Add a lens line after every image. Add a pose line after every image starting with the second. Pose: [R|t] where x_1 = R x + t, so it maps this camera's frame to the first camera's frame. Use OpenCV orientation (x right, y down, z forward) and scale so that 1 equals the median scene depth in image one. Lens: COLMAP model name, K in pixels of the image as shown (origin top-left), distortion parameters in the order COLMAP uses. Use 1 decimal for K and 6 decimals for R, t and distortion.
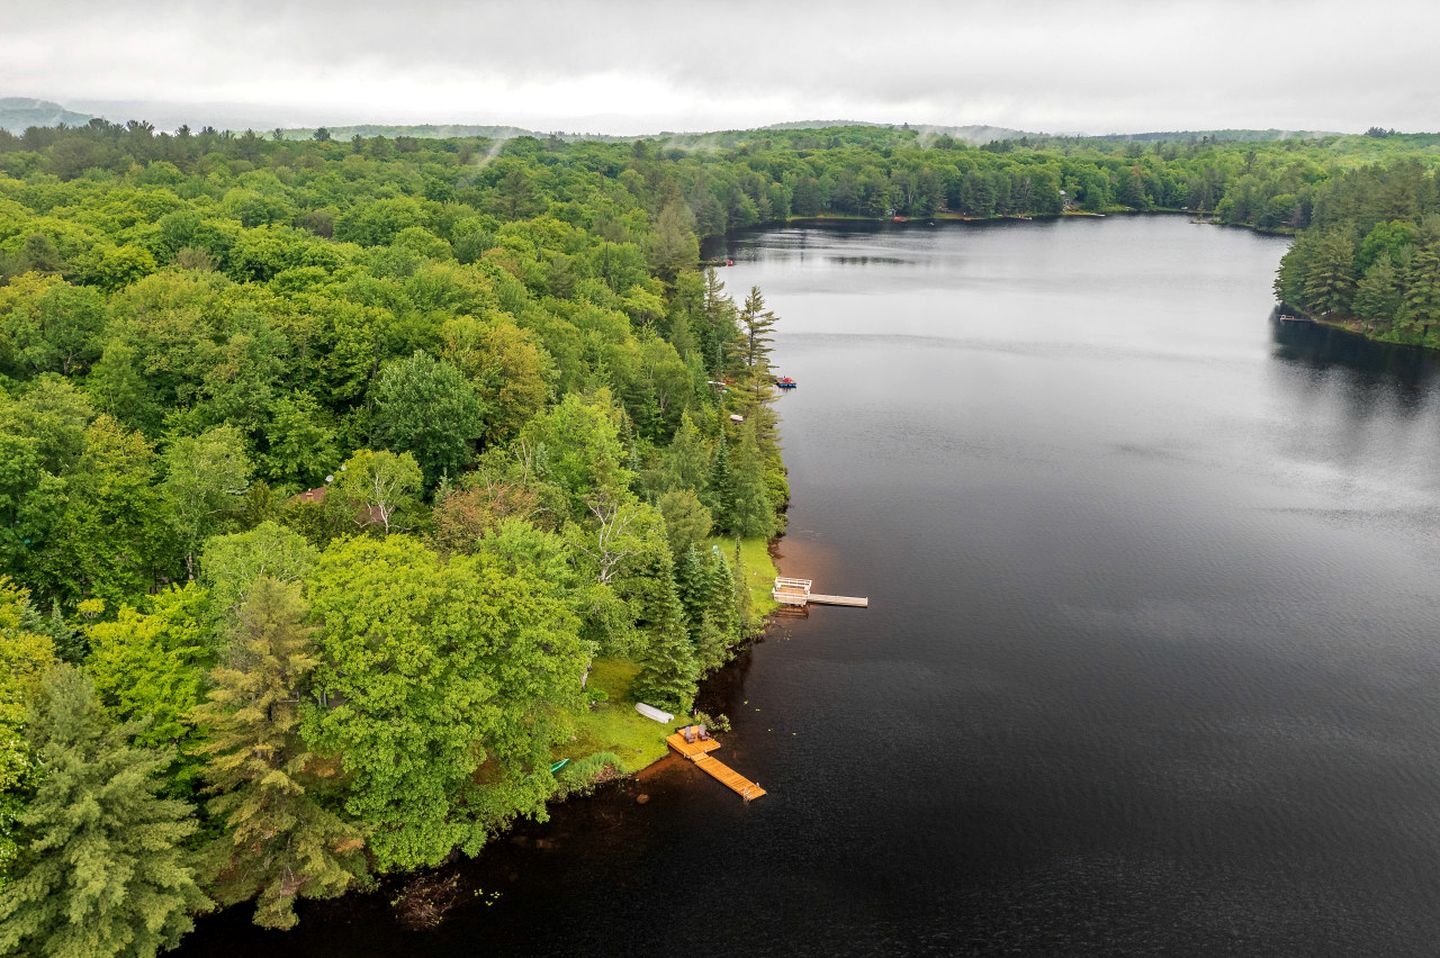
lens RADIAL K [[1151.8, 0, 709.7], [0, 1151.8, 473.1], [0, 0, 1]] dist [-0.000962, 0.001357]
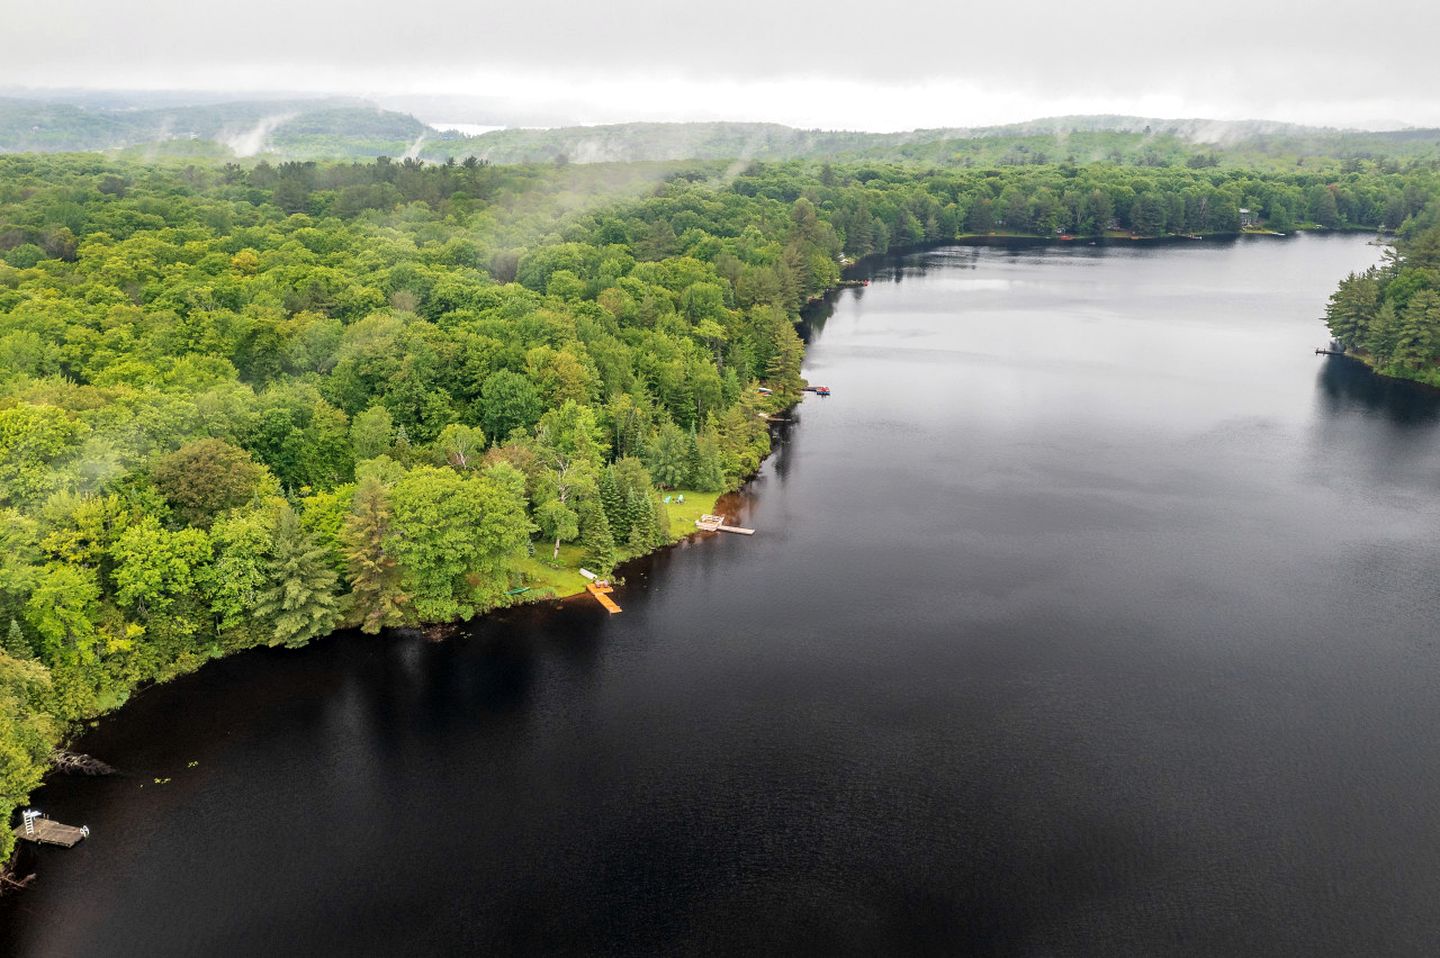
lens RADIAL K [[1151.8, 0, 728.0], [0, 1151.8, 481.7], [0, 0, 1]] dist [-0.000962, 0.001357]
pose [[0.977385, 0.057522, -0.203492, 0.410434], [-0.054182, 0.998290, 0.021955, 0.005812], [0.204406, -0.010433, 0.978830, -0.580329]]
